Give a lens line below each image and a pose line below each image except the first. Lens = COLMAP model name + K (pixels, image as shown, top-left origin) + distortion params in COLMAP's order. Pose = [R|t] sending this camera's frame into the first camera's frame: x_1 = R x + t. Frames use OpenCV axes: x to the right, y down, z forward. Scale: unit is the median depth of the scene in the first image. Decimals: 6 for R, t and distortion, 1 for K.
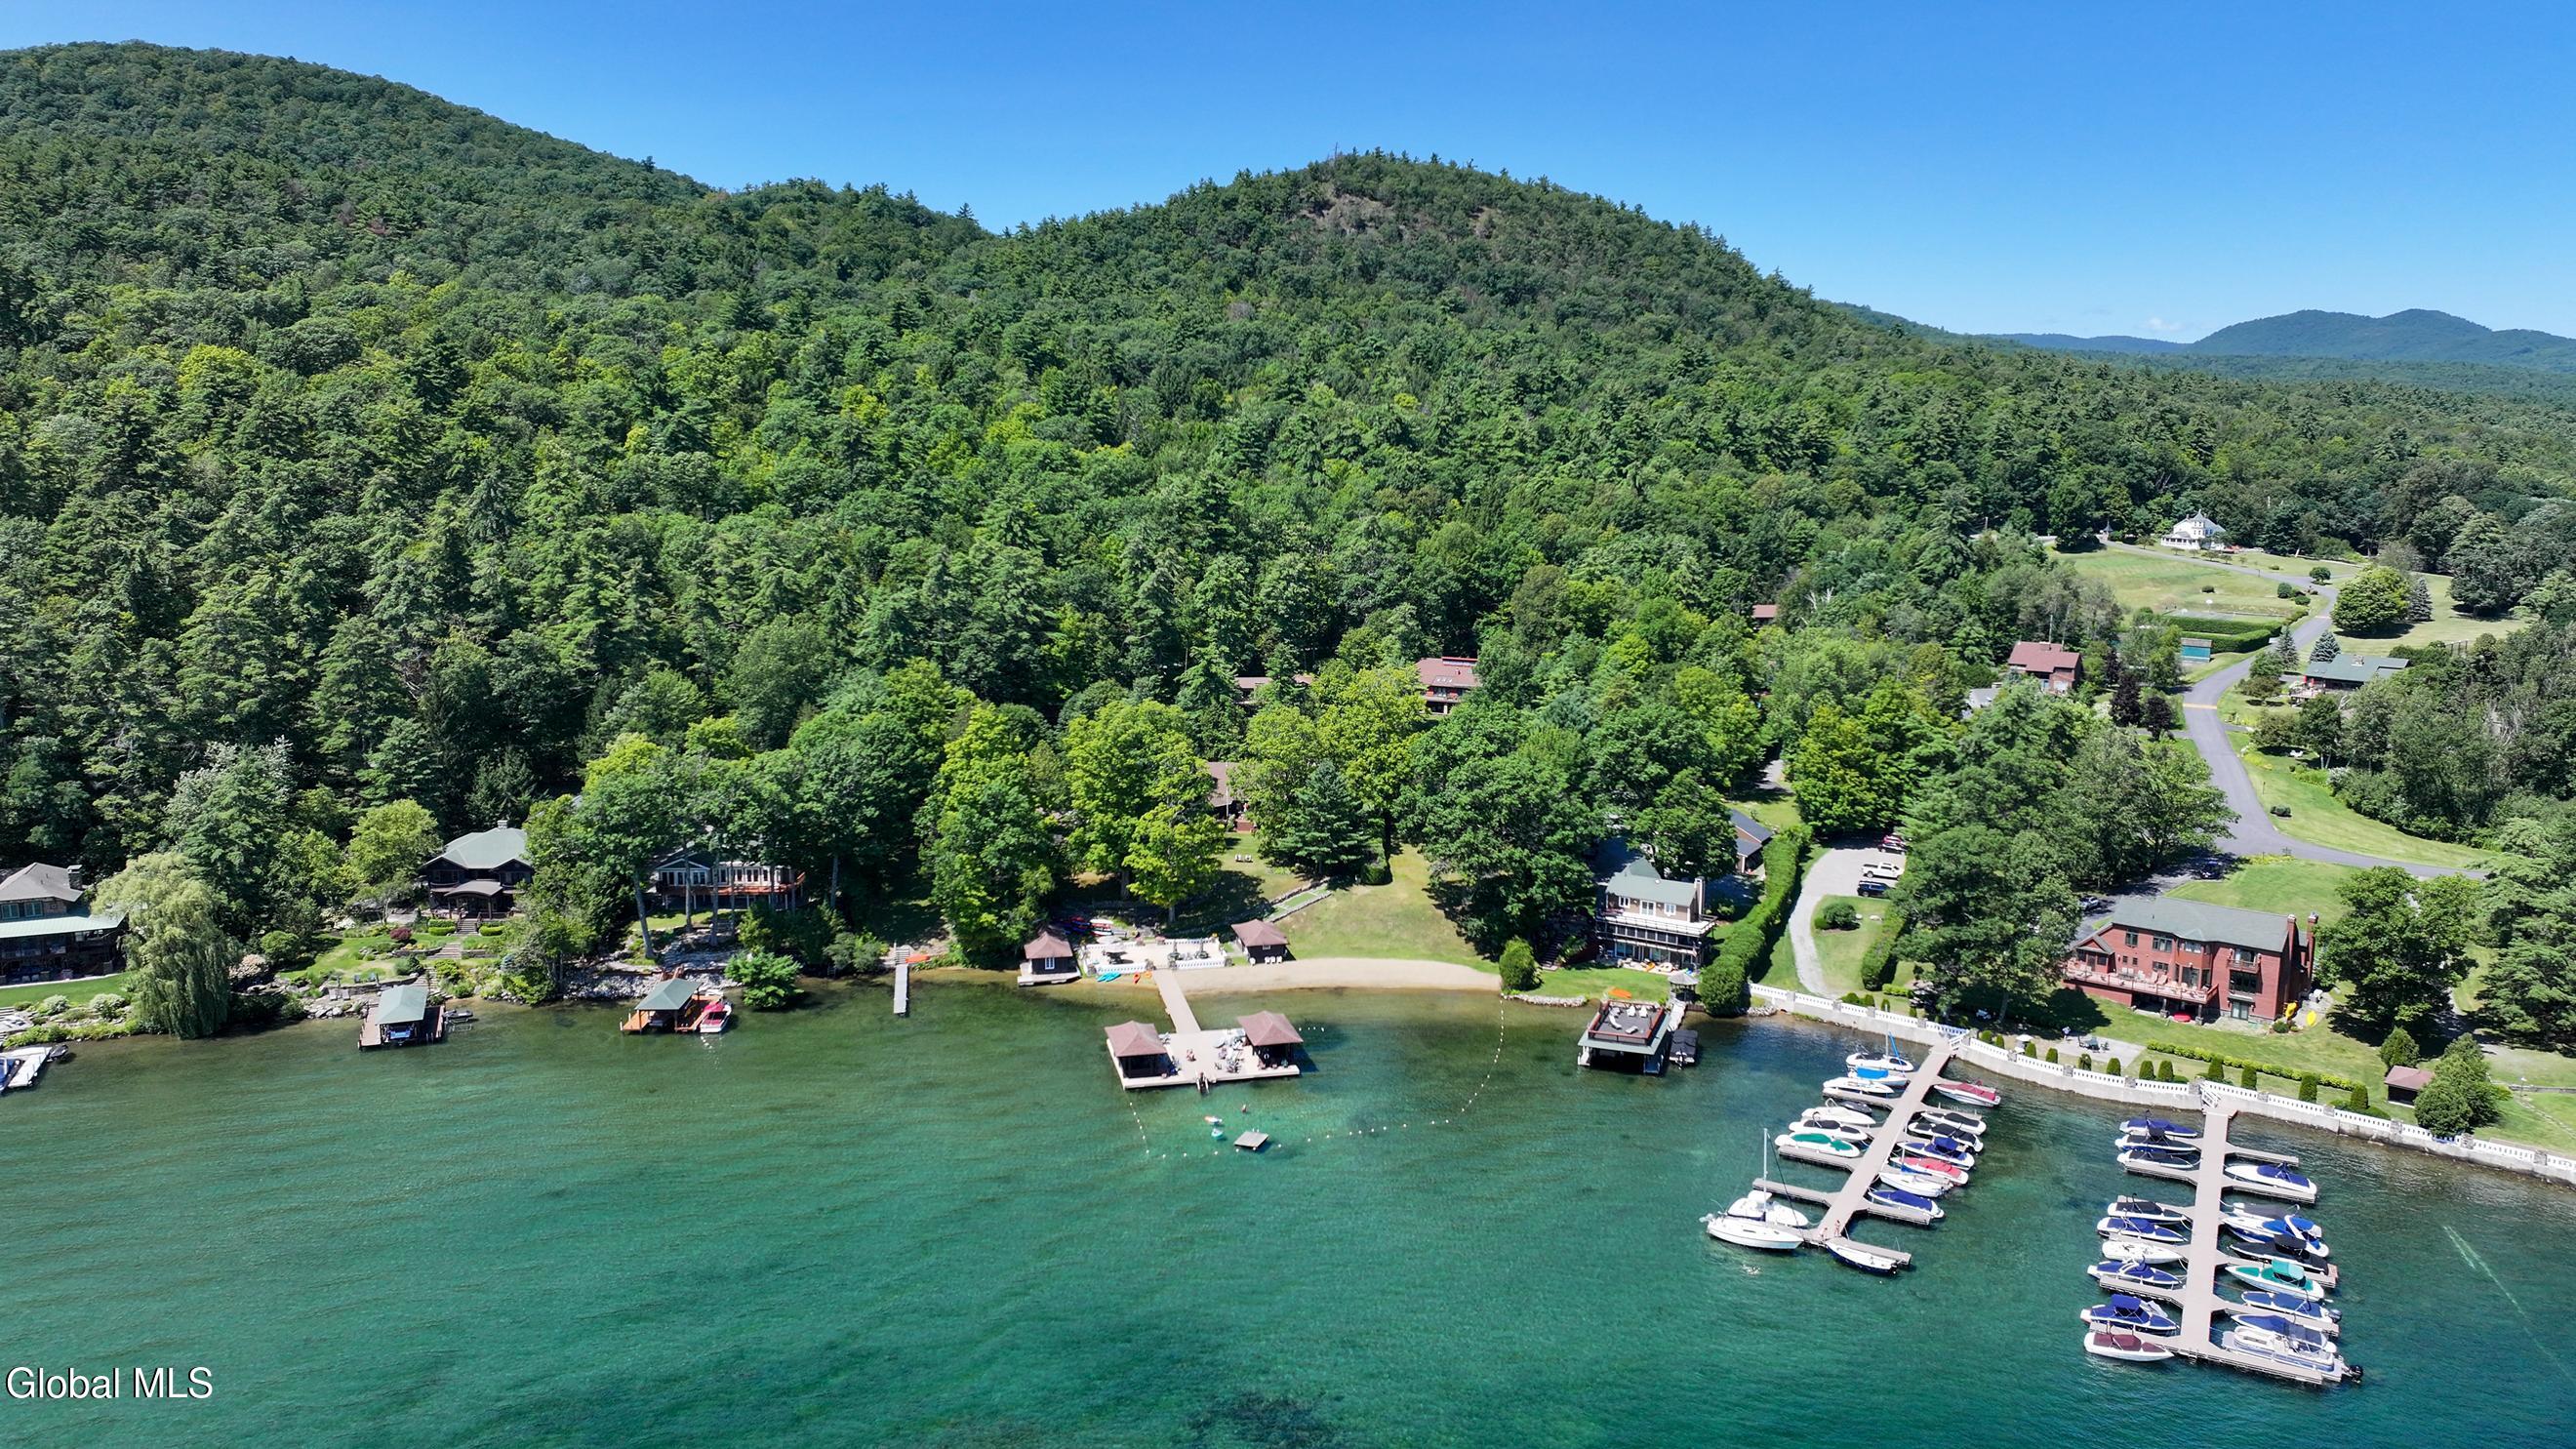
lens RADIAL K [[1810.5, 0, 1293.6], [0, 1810.5, 749.1], [0, 0, 1]] dist [-0.002240, 0.015871]
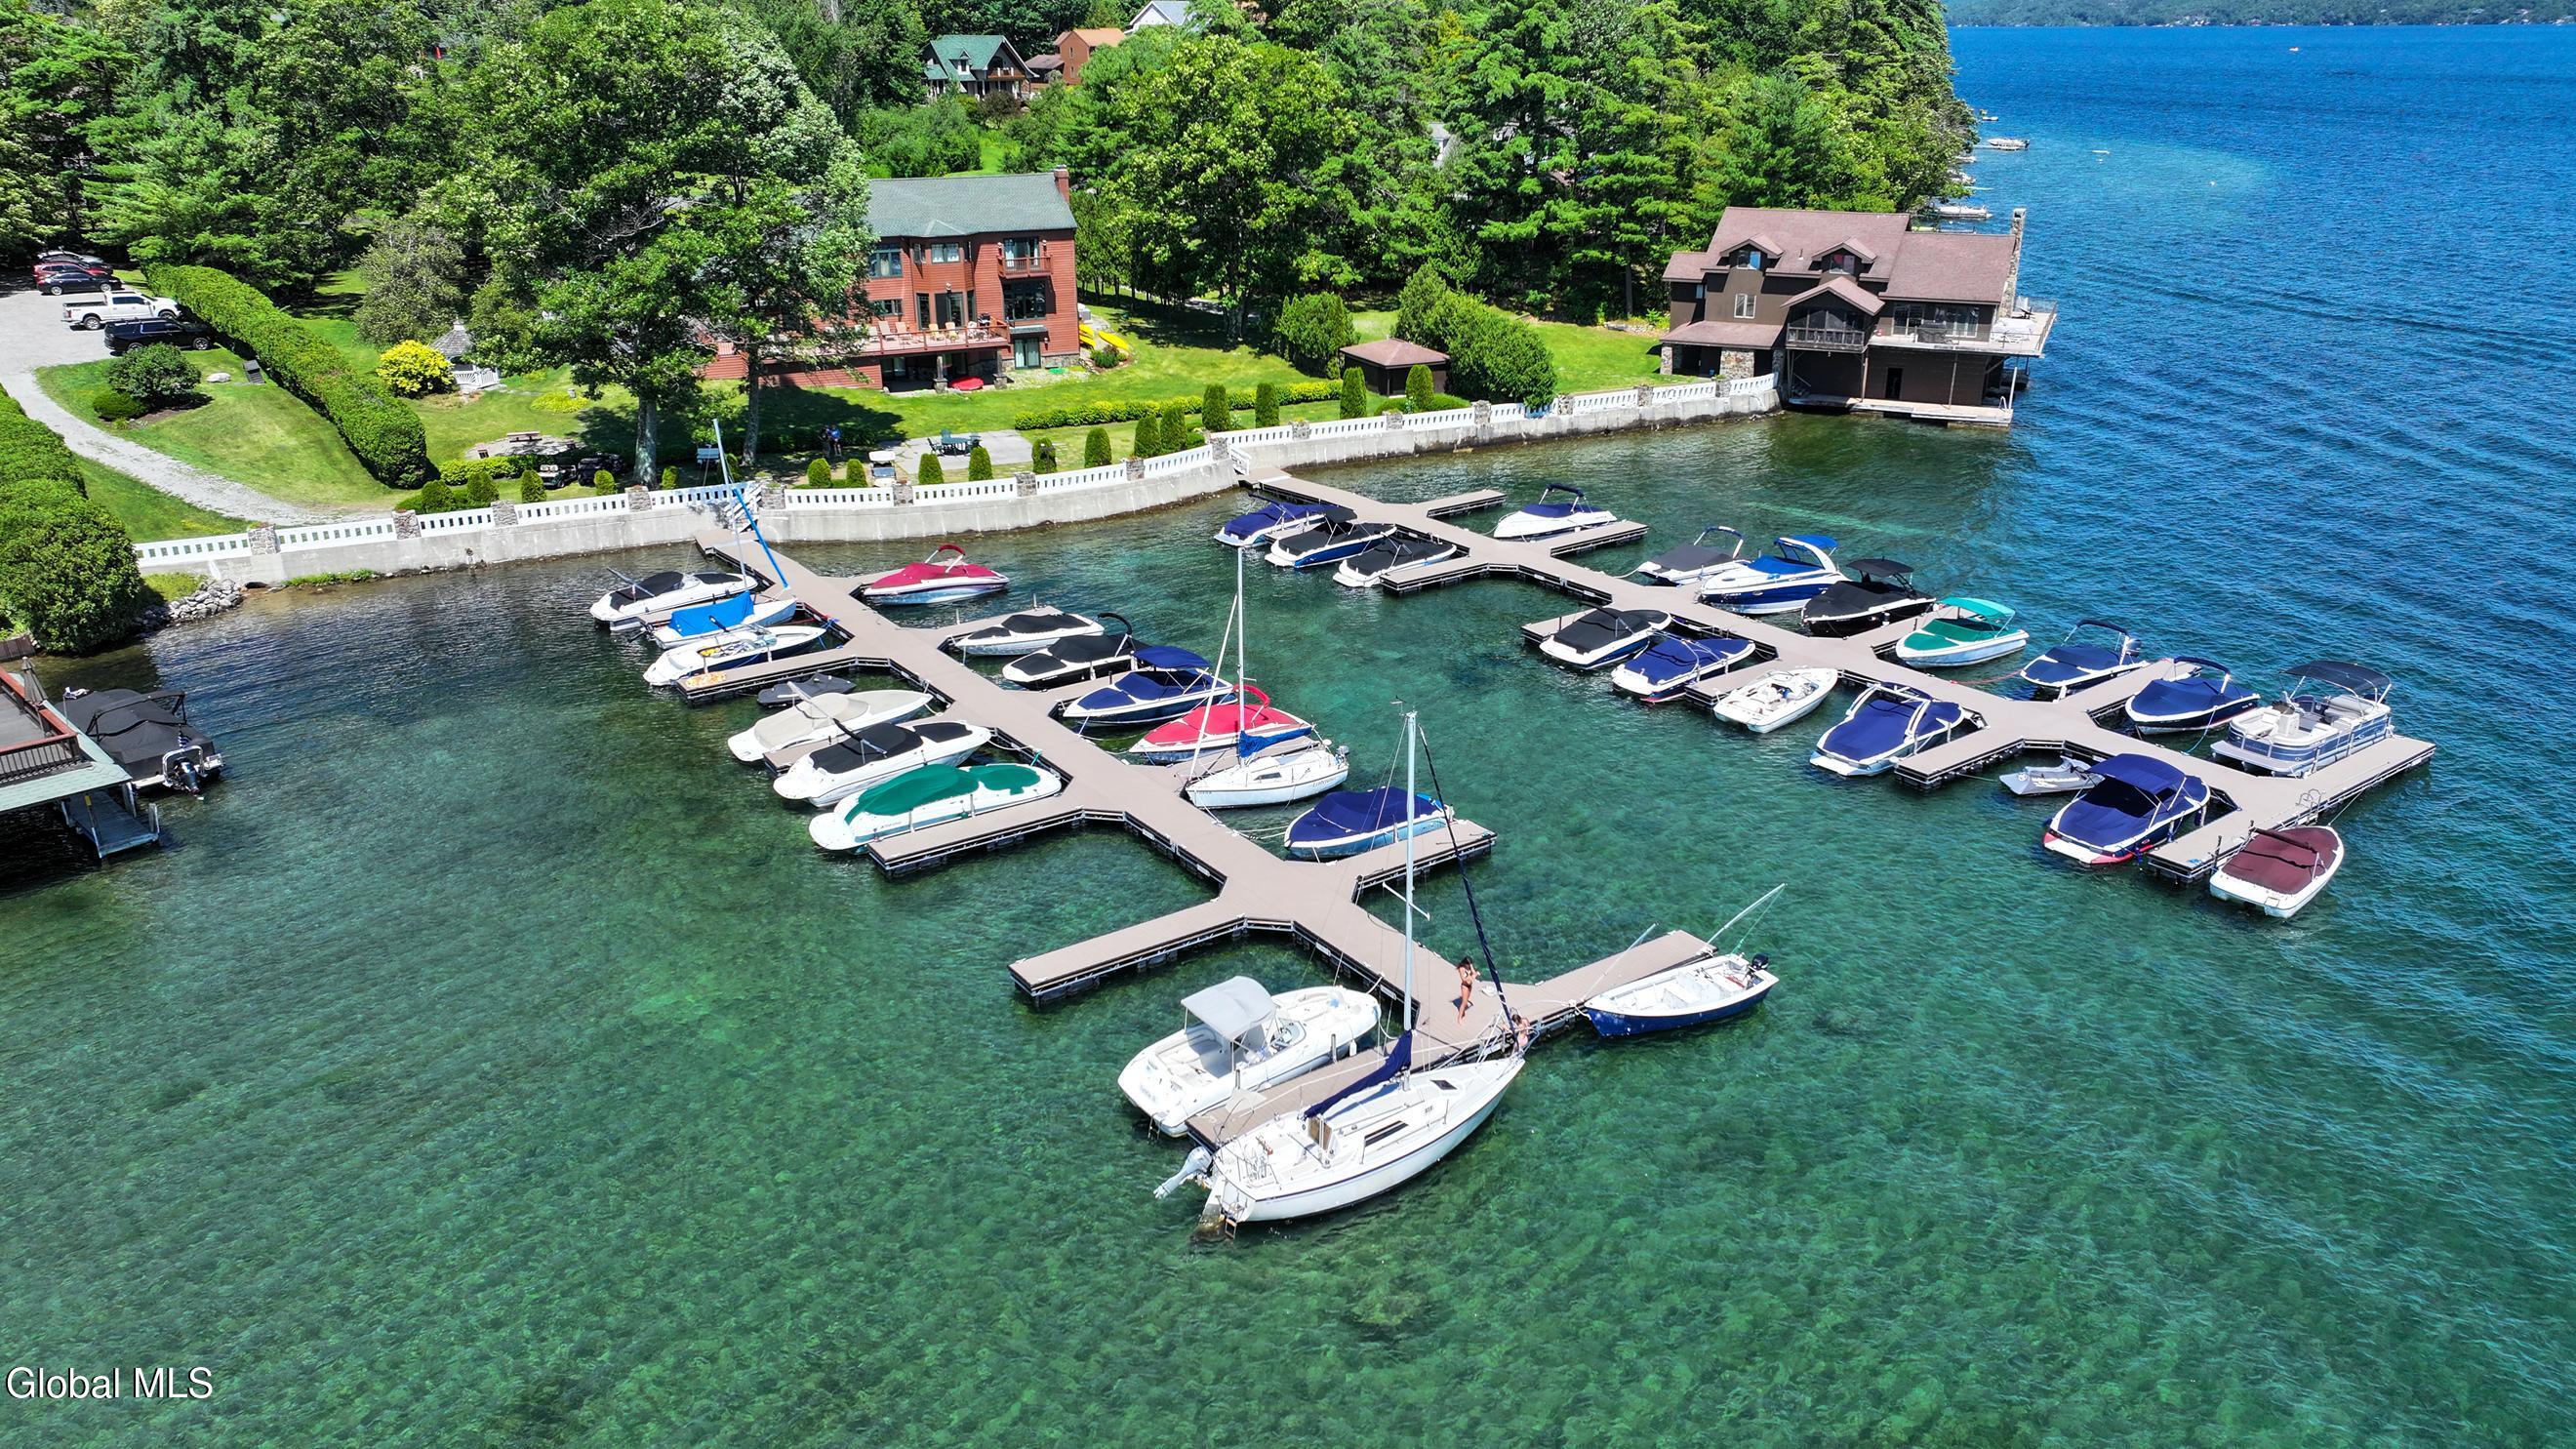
lens RADIAL K [[1810.5, 0, 1336.2], [0, 1810.5, 675.1], [0, 0, 1]] dist [-0.002240, 0.015871]
pose [[0.408467, -0.321212, 0.854387, 0.031712], [0.160325, 0.946730, 0.279281, 0.083384], [-0.898582, 0.022903, 0.438207, 0.568272]]
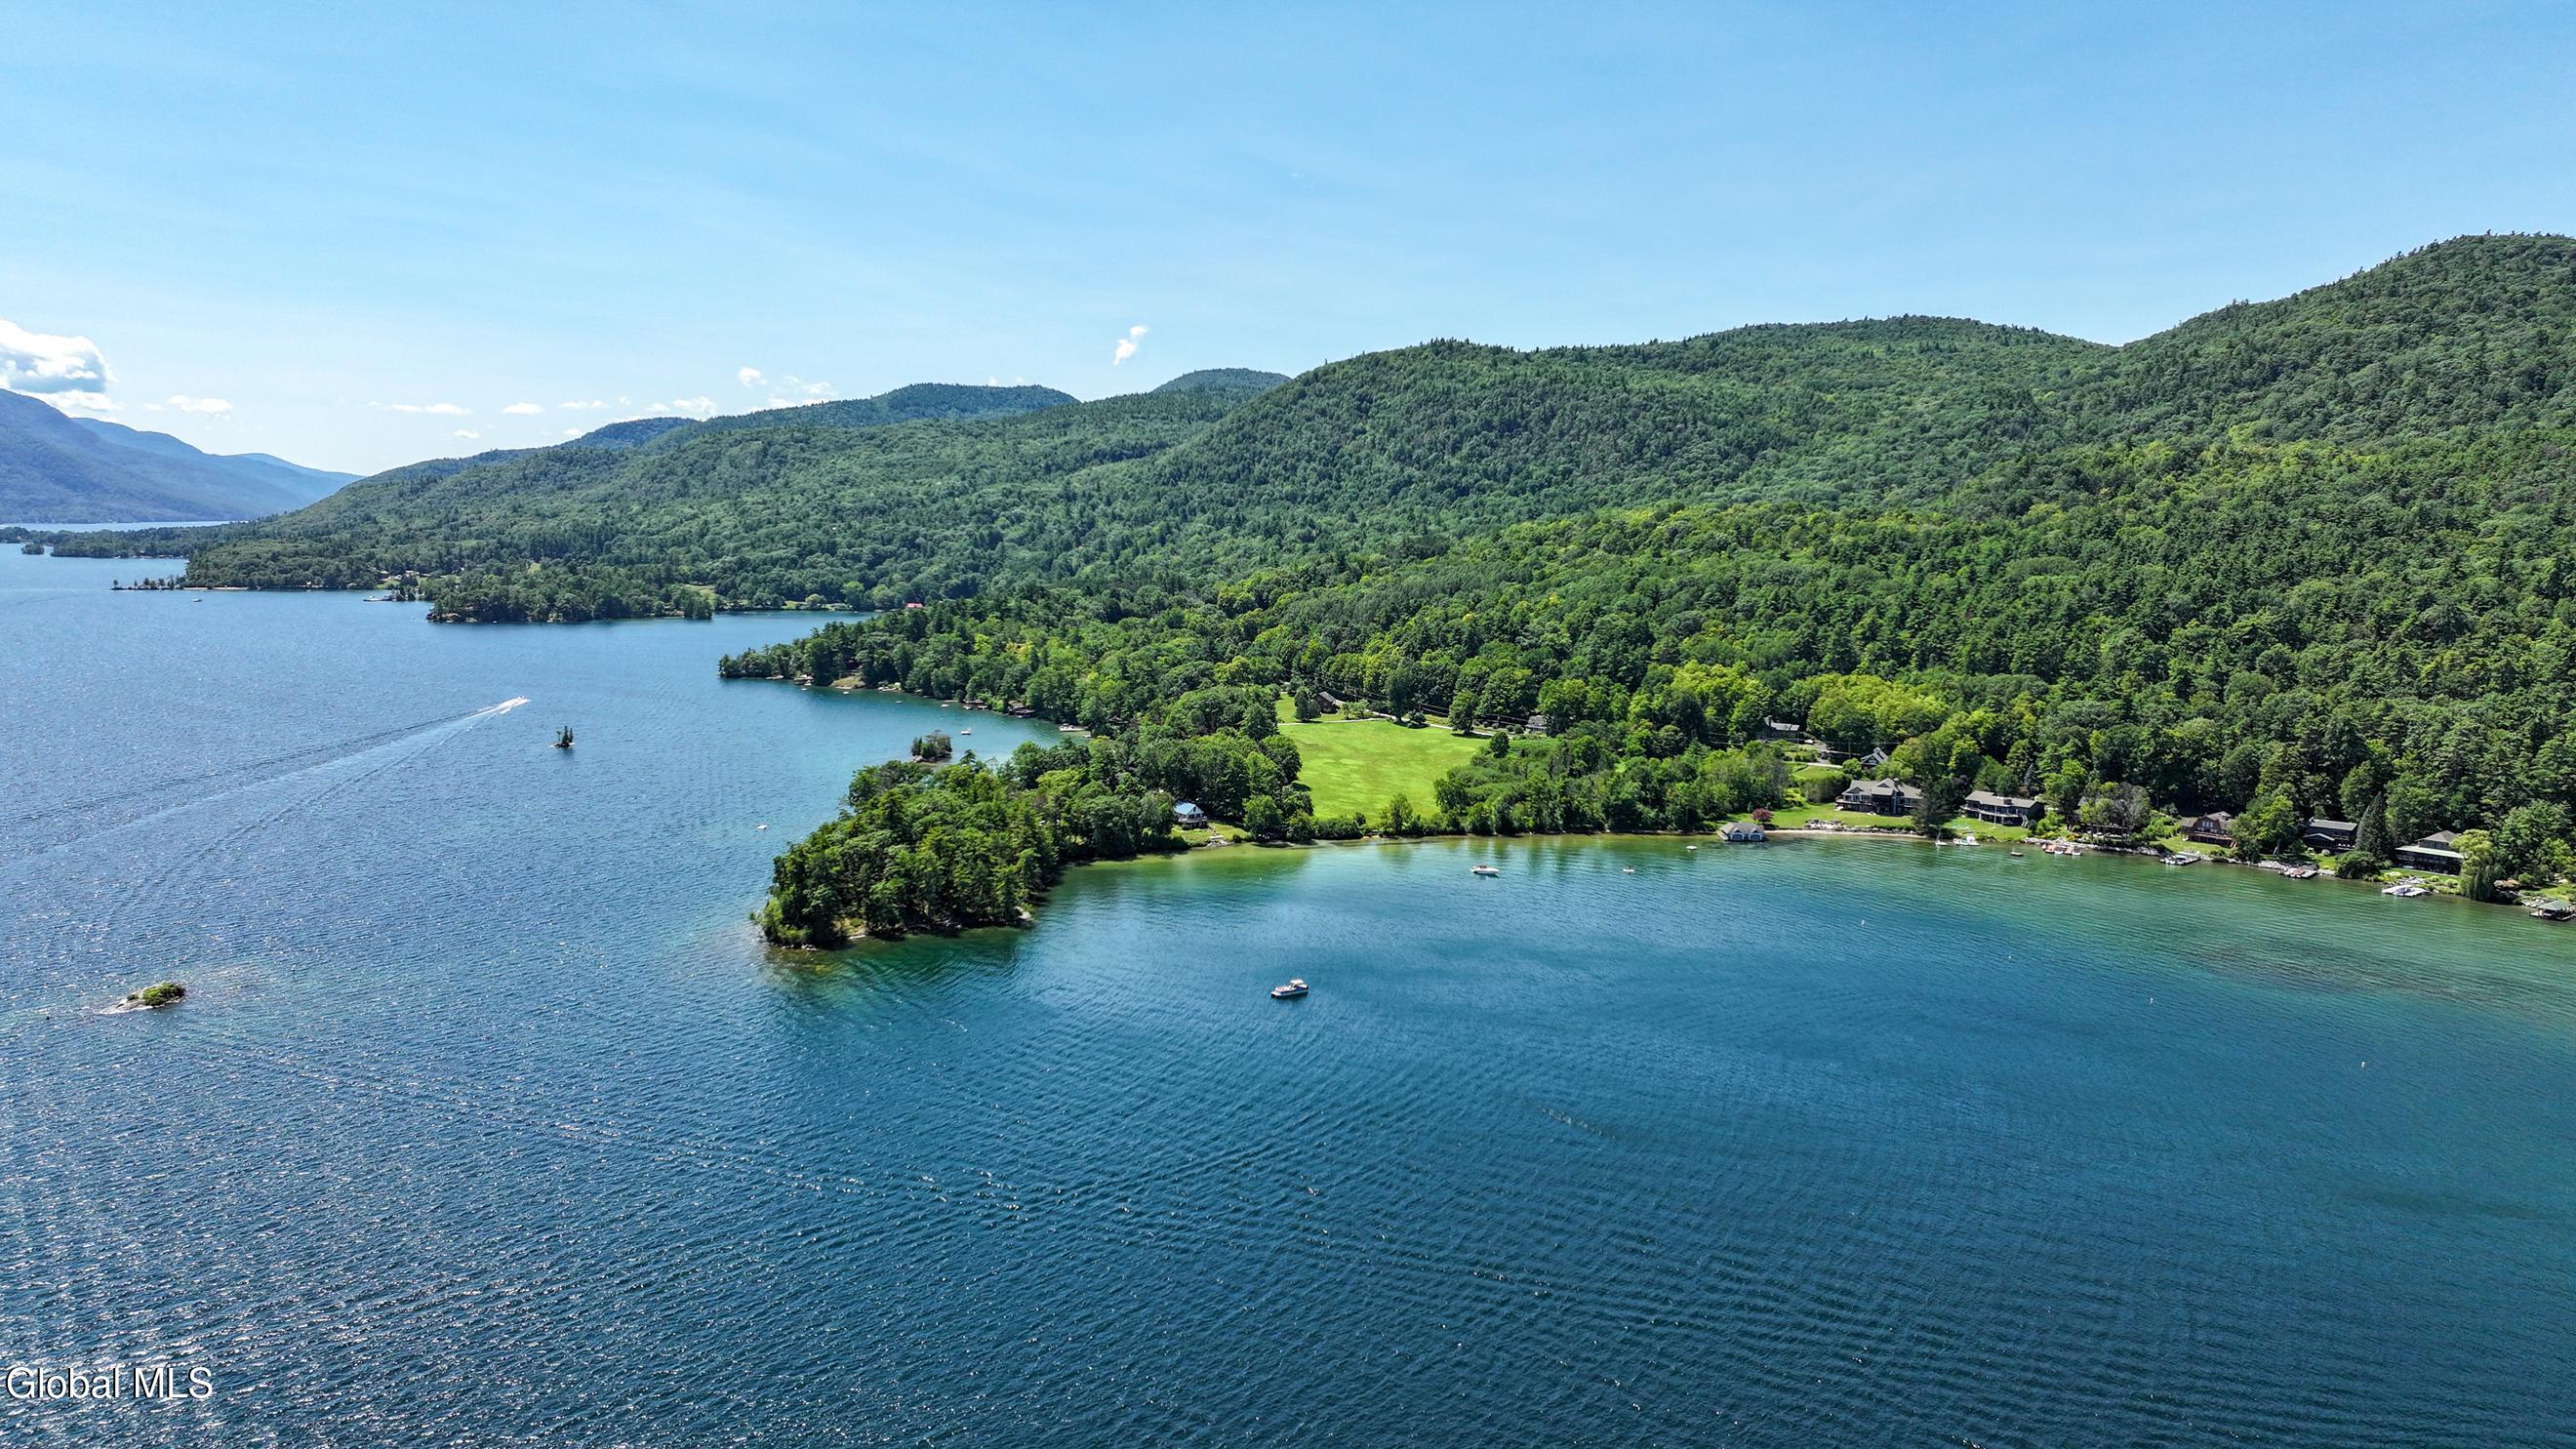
lens RADIAL K [[1810.5, 0, 1285.9], [0, 1810.5, 717.7], [0, 0, 1]] dist [-0.002240, 0.015871]
pose [[0.255504, 0.108003, -0.960756, 1.239052], [-0.177405, 0.982105, 0.063224, 0.032154], [0.950392, 0.154289, 0.270092, -1.190257]]
